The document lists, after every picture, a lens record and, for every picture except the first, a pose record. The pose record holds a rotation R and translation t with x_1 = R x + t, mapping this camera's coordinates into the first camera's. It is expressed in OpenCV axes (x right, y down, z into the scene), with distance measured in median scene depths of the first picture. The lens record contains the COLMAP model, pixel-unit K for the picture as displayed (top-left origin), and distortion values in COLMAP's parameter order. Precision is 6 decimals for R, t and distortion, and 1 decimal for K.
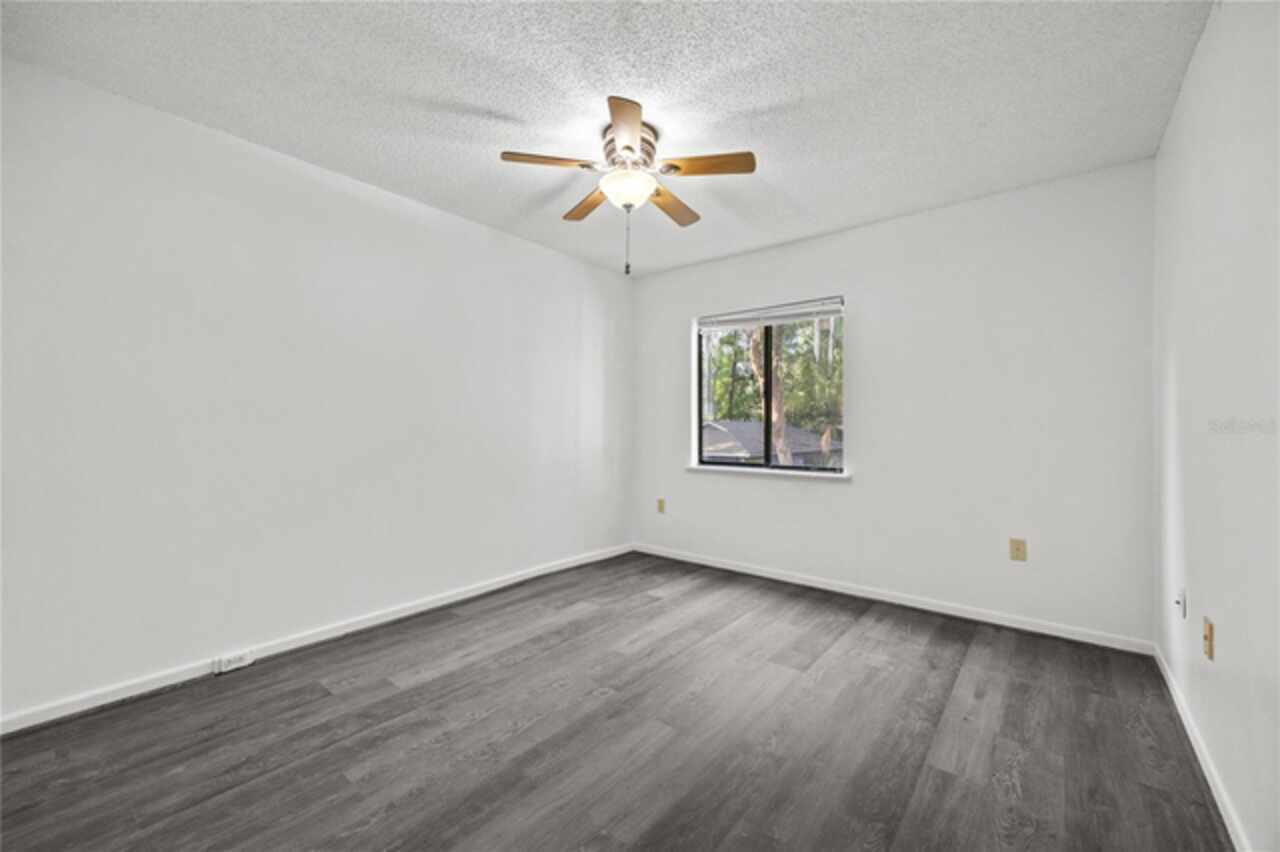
lens RADIAL K [[512.9, 0, 640.0], [0, 512.9, 426.0], [0, 0, 1]] dist [0.000618, 0.000000]
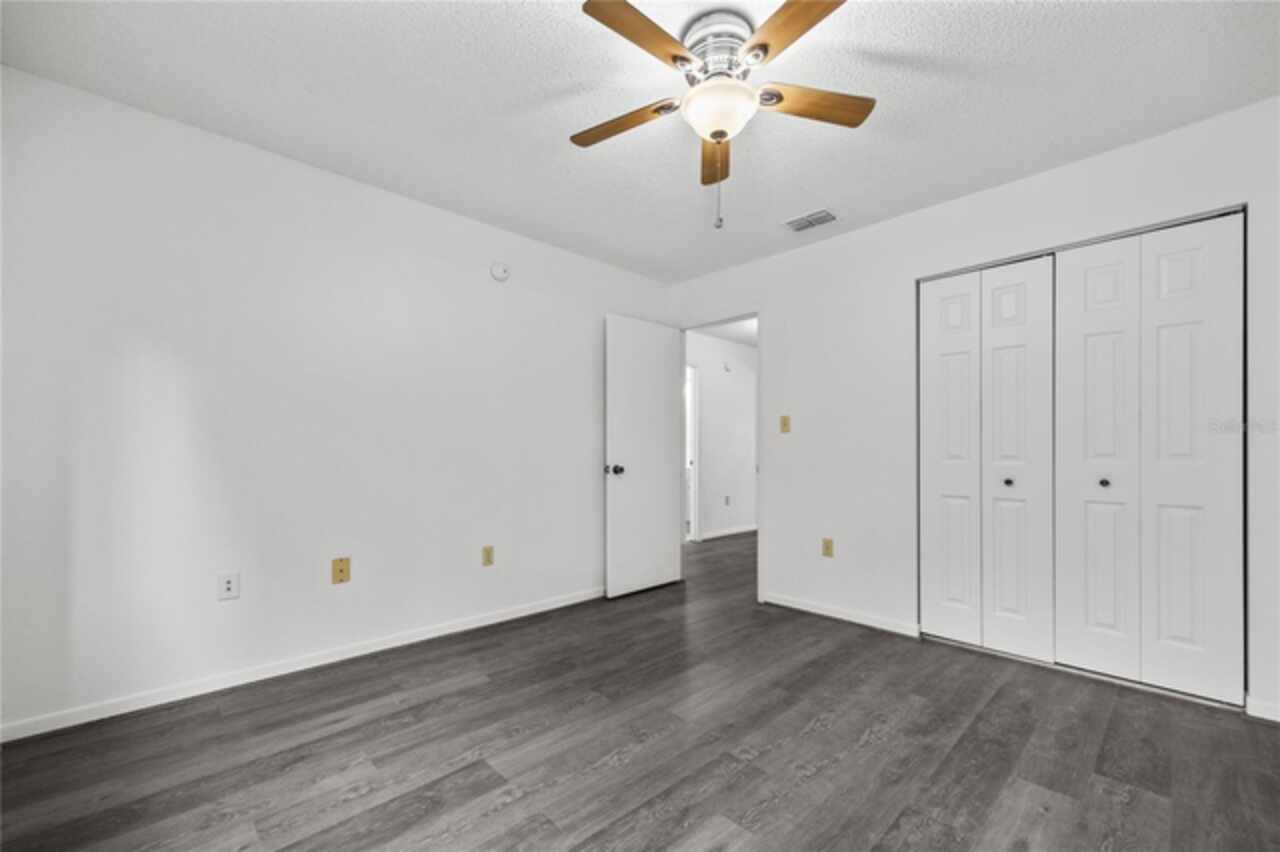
lens RADIAL K [[521.4, 0, 636.7], [0, 521.4, 452.1], [0, 0, 1]] dist [0.000202, 0.000019]
pose [[-0.992747, -0.001146, 0.120219, 0.002662], [-0.000360, 0.999978, 0.006564, 0.026057], [-0.120224, 0.006473, -0.992726, 1.859954]]
